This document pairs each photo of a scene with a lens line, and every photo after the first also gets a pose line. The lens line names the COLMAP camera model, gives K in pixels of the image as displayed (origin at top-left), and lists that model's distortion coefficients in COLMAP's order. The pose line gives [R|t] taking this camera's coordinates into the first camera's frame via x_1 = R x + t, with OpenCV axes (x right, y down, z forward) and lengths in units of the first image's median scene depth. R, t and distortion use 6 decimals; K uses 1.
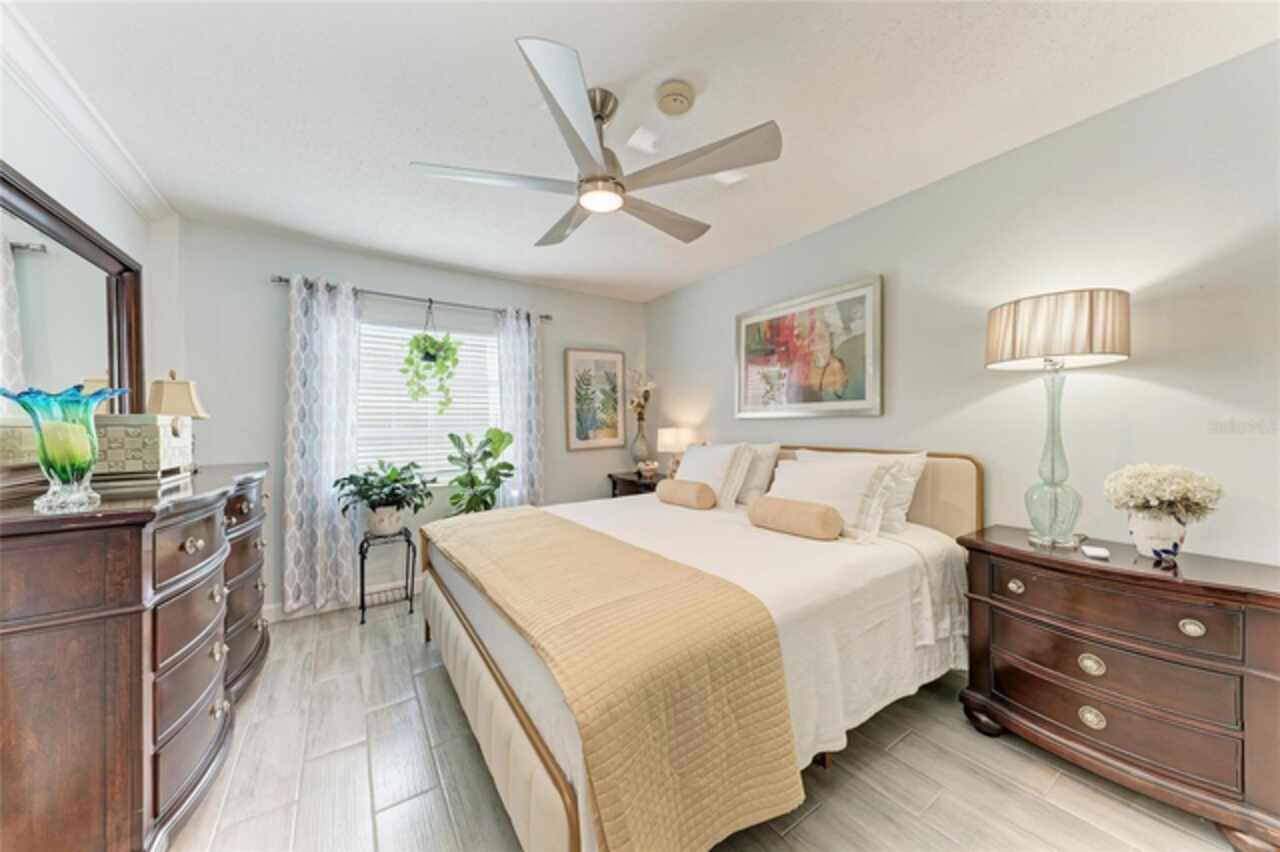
lens RADIAL K [[431.4, 0, 647.8], [0, 431.4, 430.6], [0, 0, 1]] dist [0.000280, -0.000211]
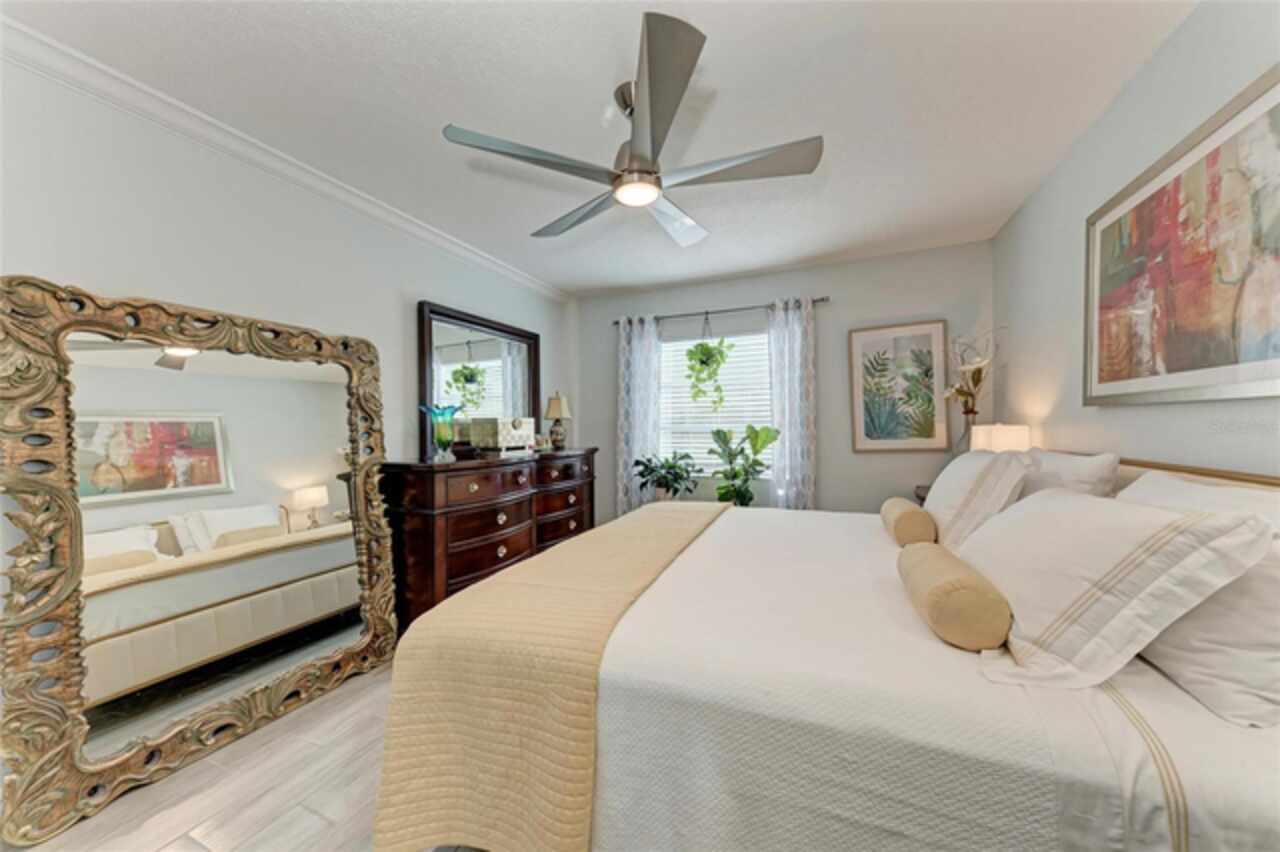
lens RADIAL K [[439.0, 0, 645.4], [0, 439.0, 429.6], [0, 0, 1]] dist [0.000397, -0.003043]
pose [[0.533143, 0.011016, -0.845954, 0.395361], [-0.006879, 0.999939, 0.008686, -0.001654], [0.845997, 0.001188, 0.533186, 0.249843]]
